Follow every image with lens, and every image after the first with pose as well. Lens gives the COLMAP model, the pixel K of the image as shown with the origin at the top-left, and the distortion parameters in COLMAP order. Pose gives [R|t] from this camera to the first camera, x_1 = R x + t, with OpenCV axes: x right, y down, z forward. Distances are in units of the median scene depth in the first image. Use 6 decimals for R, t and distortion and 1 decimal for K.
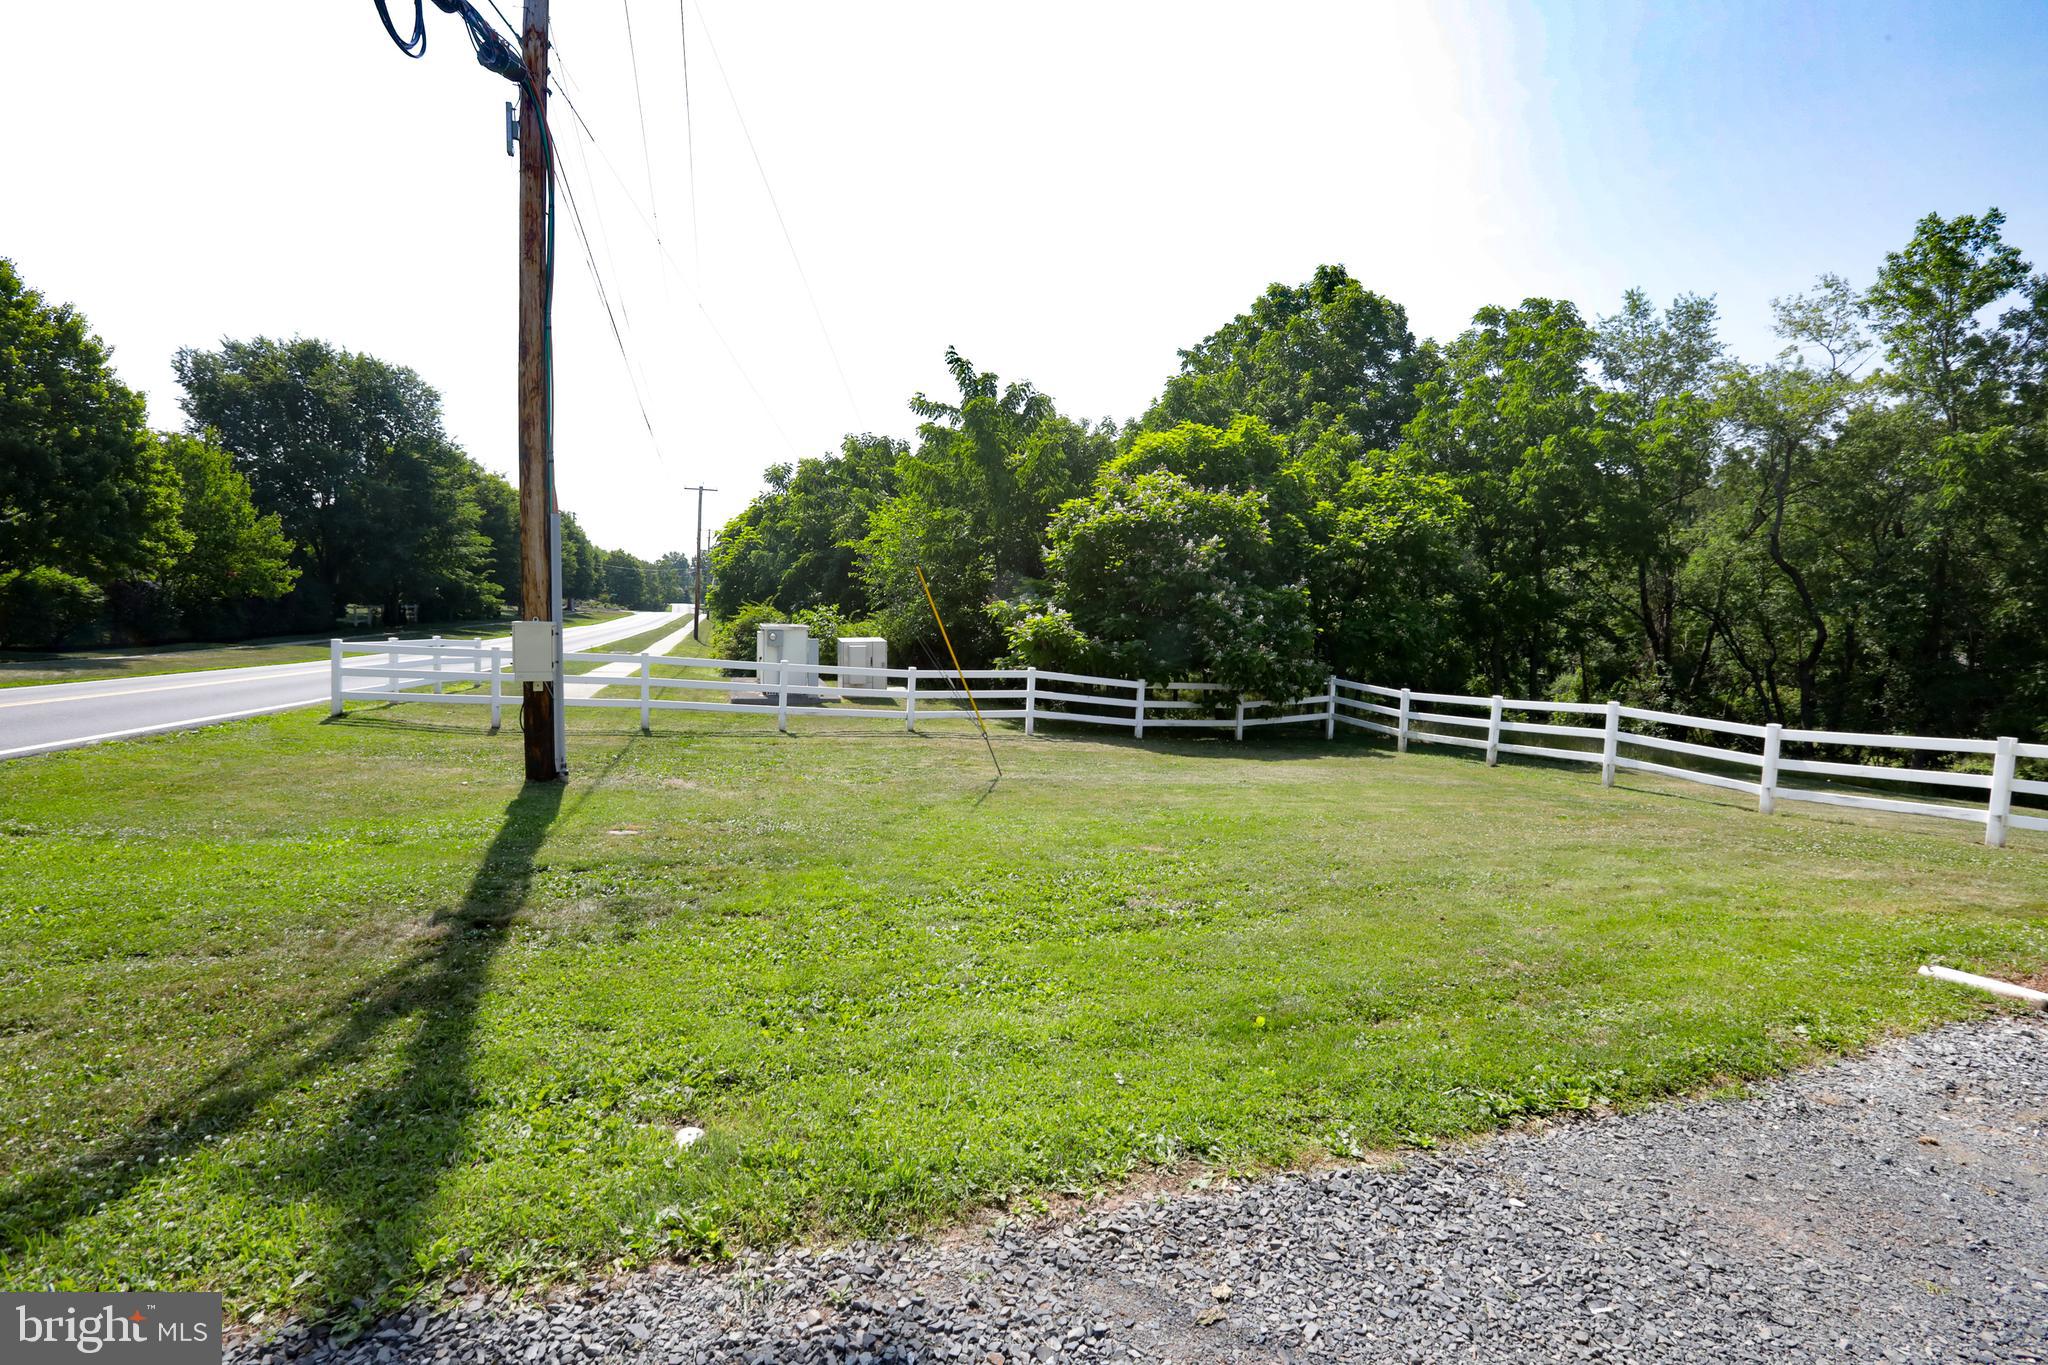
lens RADIAL K [[934.2, 0, 1017.5], [0, 934.2, 687.0], [0, 0, 1]] dist [-0.060011, 0.016922]
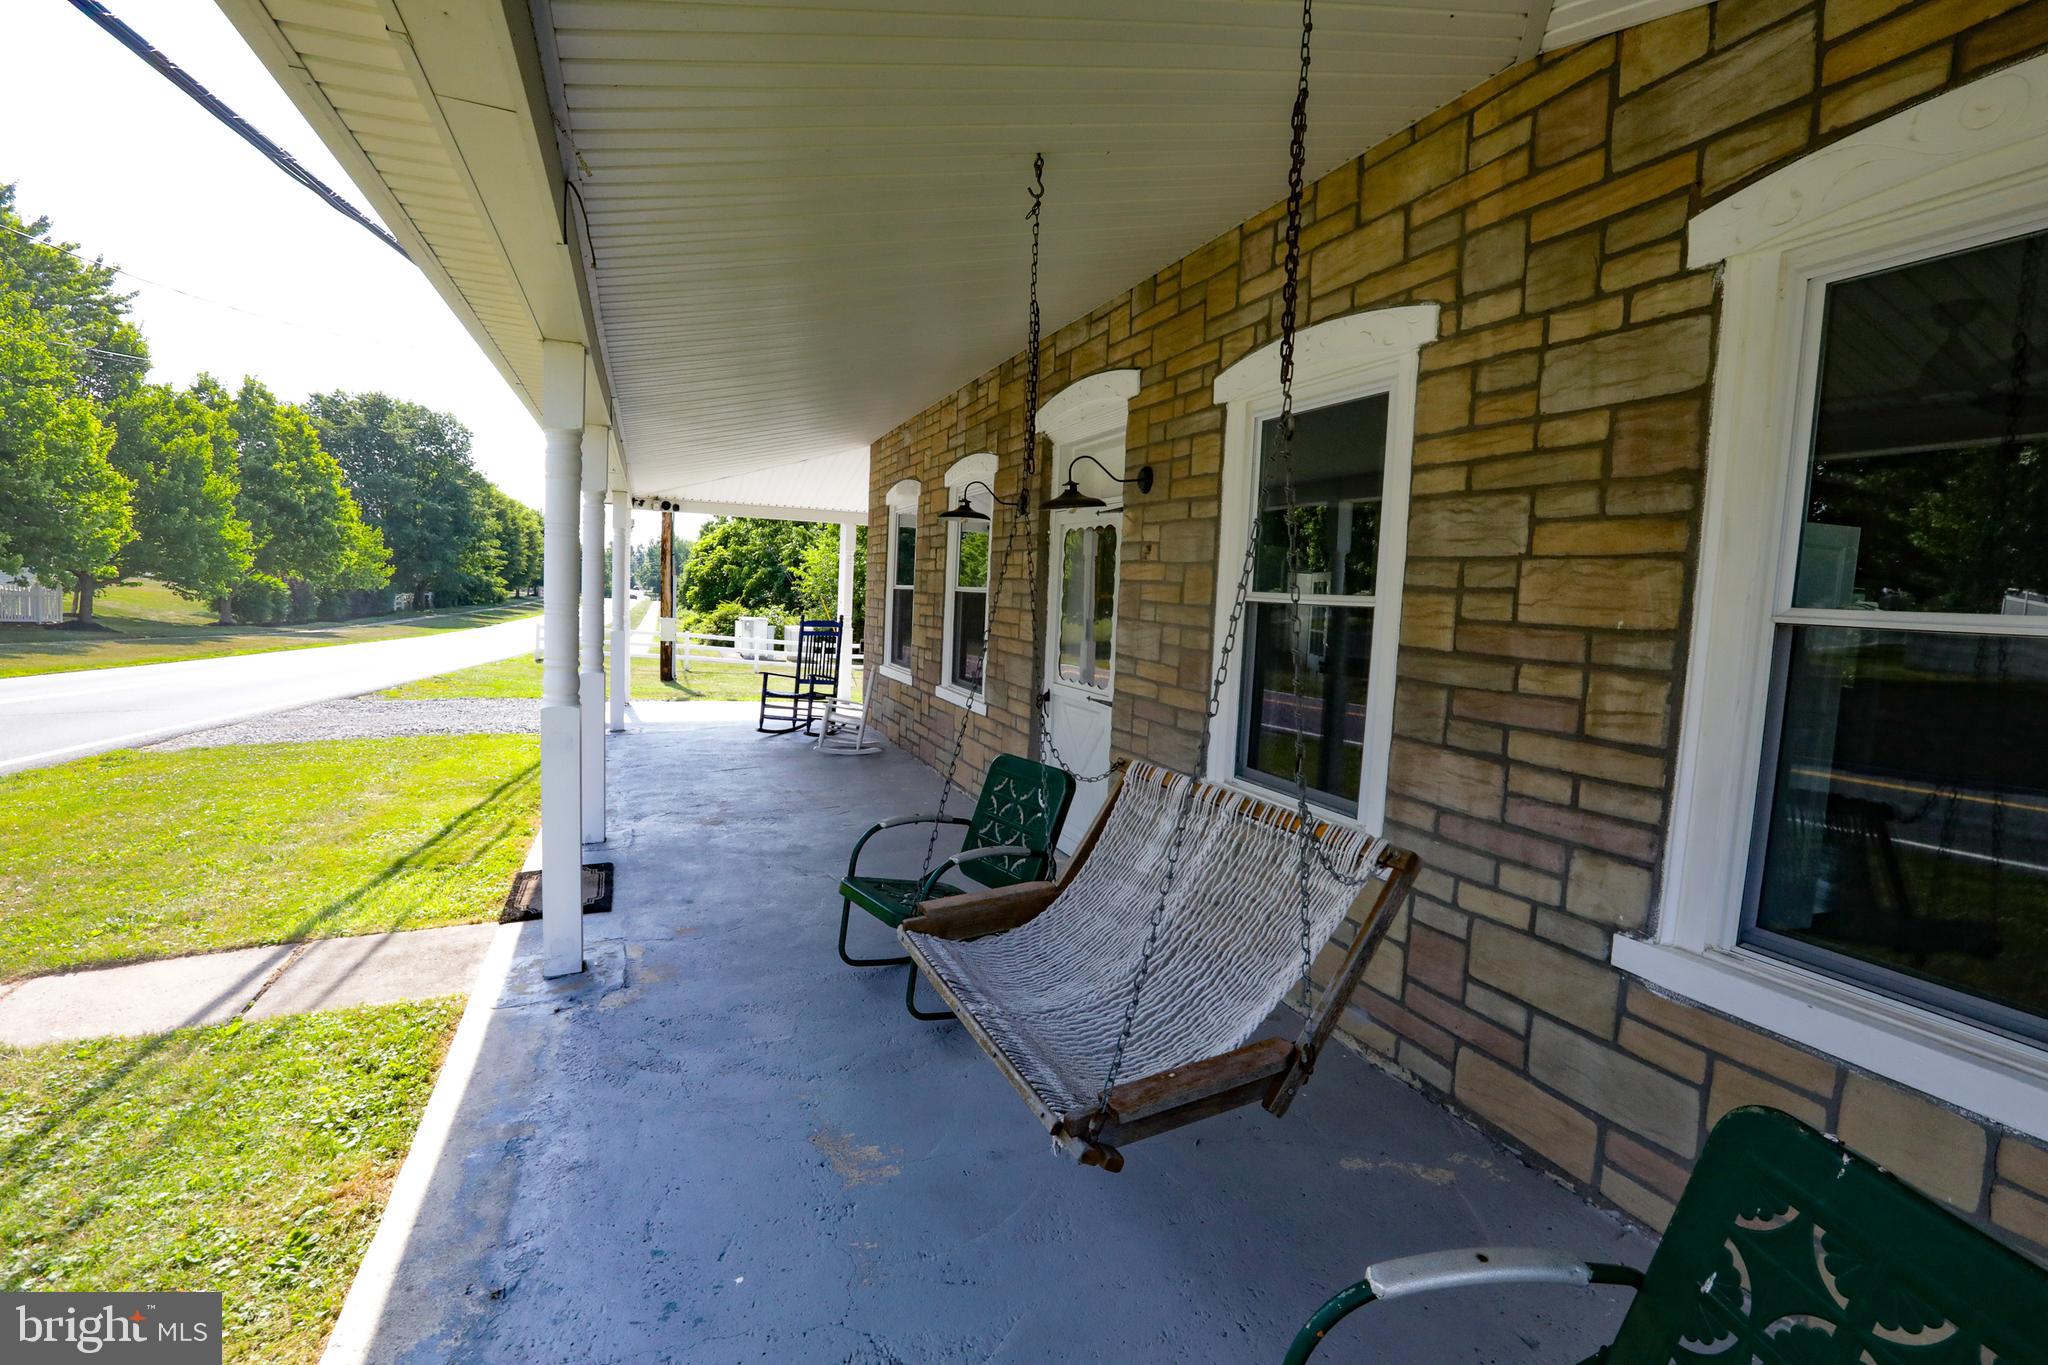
lens RADIAL K [[934.2, 0, 1028.5], [0, 934.2, 667.6], [0, 0, 1]] dist [-0.060011, 0.016922]
pose [[0.996151, 0.010916, 0.086972, 0.077533], [-0.009853, 0.999872, -0.012644, 0.033135], [-0.087099, 0.011738, 0.996131, -0.553813]]
